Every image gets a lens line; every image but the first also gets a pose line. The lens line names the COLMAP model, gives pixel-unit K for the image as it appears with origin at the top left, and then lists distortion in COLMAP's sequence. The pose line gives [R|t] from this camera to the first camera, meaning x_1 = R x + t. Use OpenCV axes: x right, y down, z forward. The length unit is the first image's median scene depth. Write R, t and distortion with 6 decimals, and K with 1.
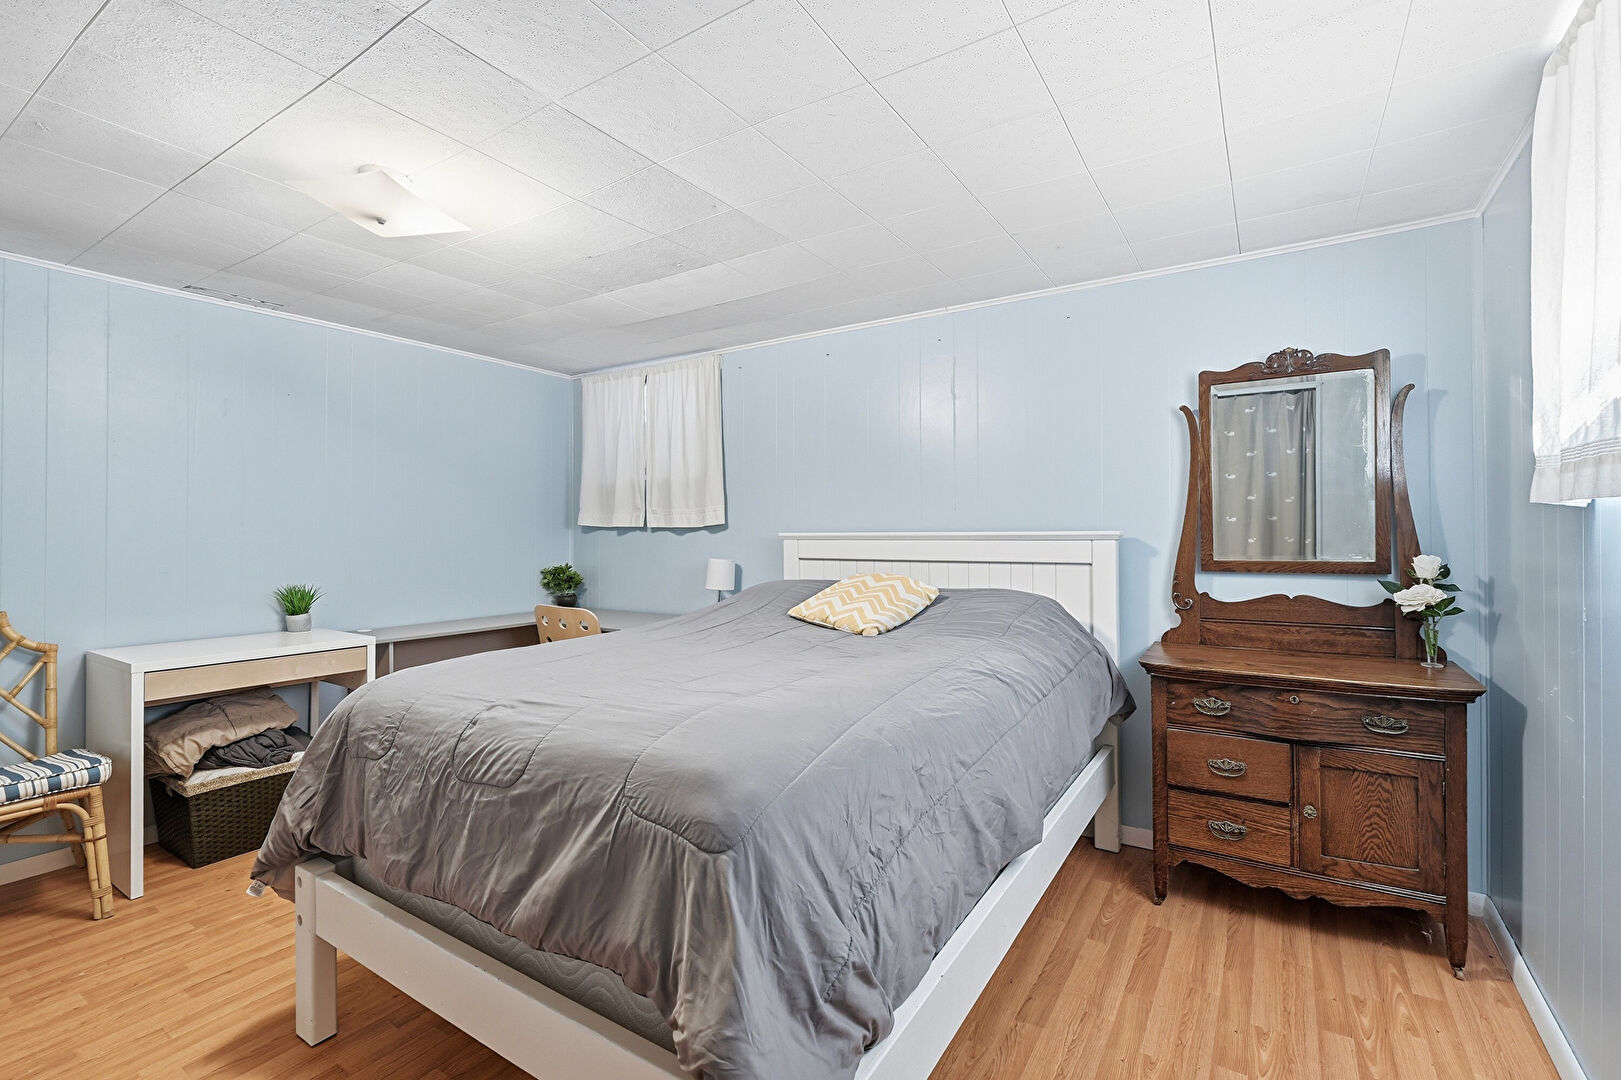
lens RADIAL K [[715.2, 0, 817.2], [0, 715.2, 535.4], [0, 0, 1]] dist [0.001586, 0.000127]
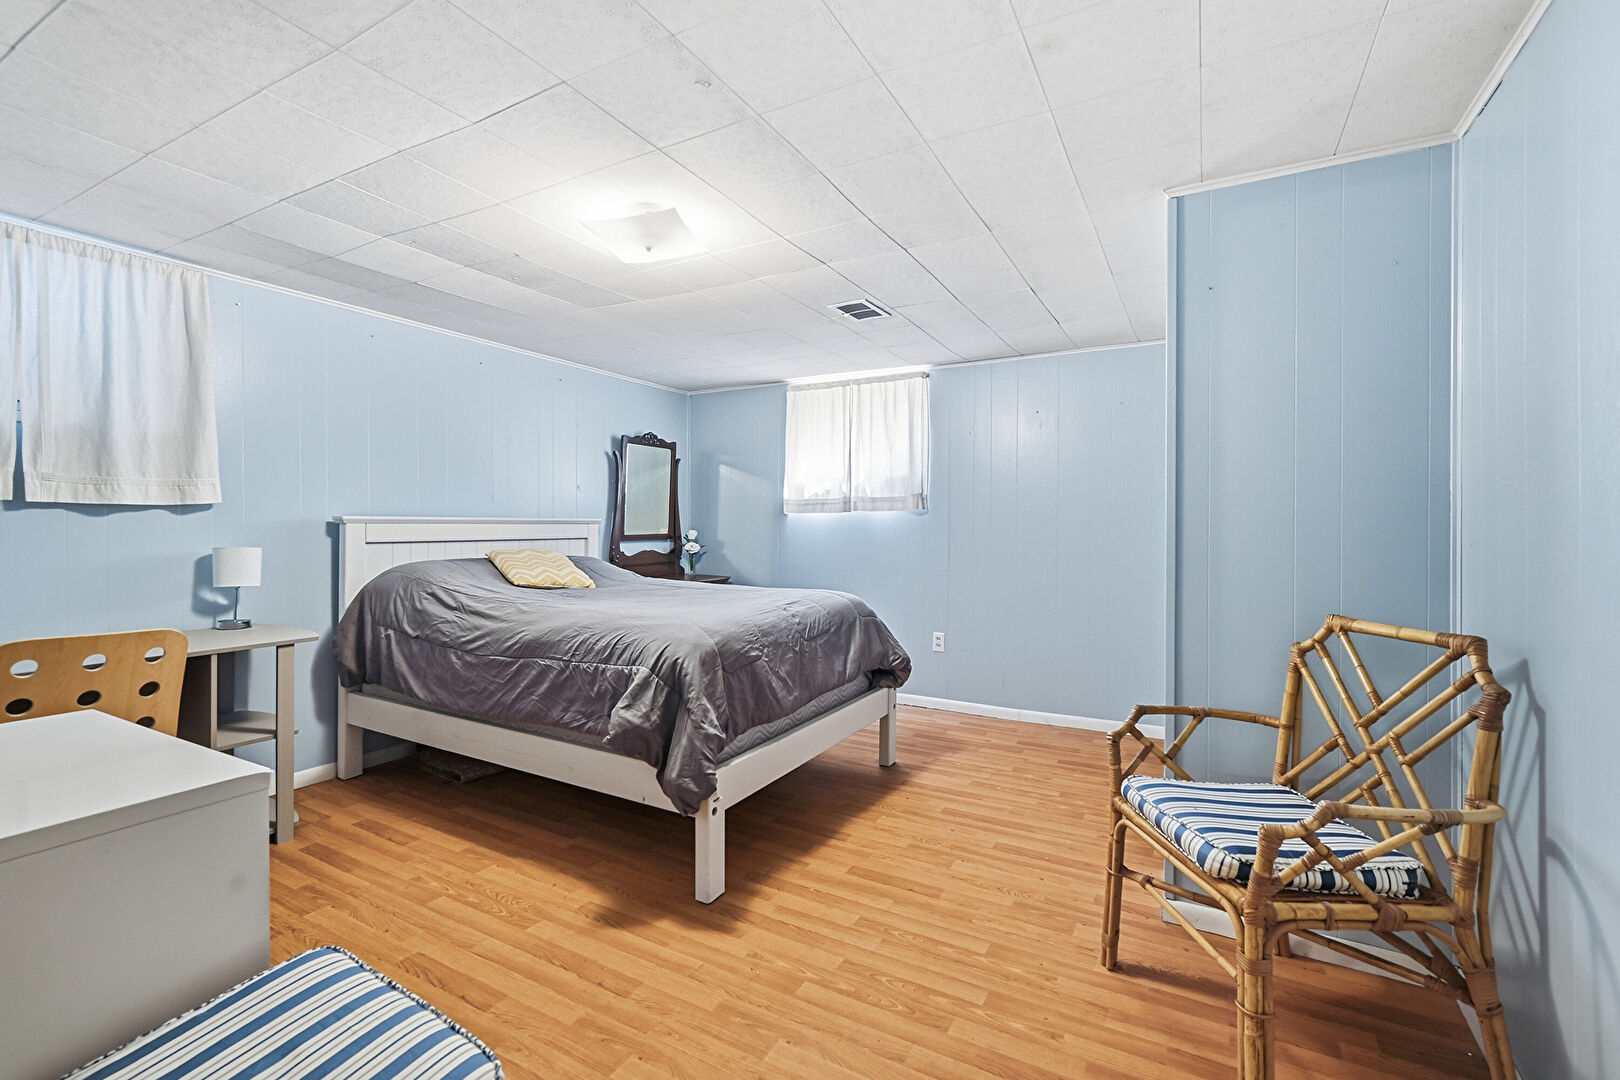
lens RADIAL K [[714.8, 0, 816.7], [0, 714.8, 535.4], [0, 0, 1]] dist [0.001586, 0.000127]
pose [[-0.063318, -0.011524, 0.997927, -1.091472], [-0.002576, 0.999932, 0.011383, 0.010474], [-0.997990, -0.001850, -0.063343, 0.482746]]
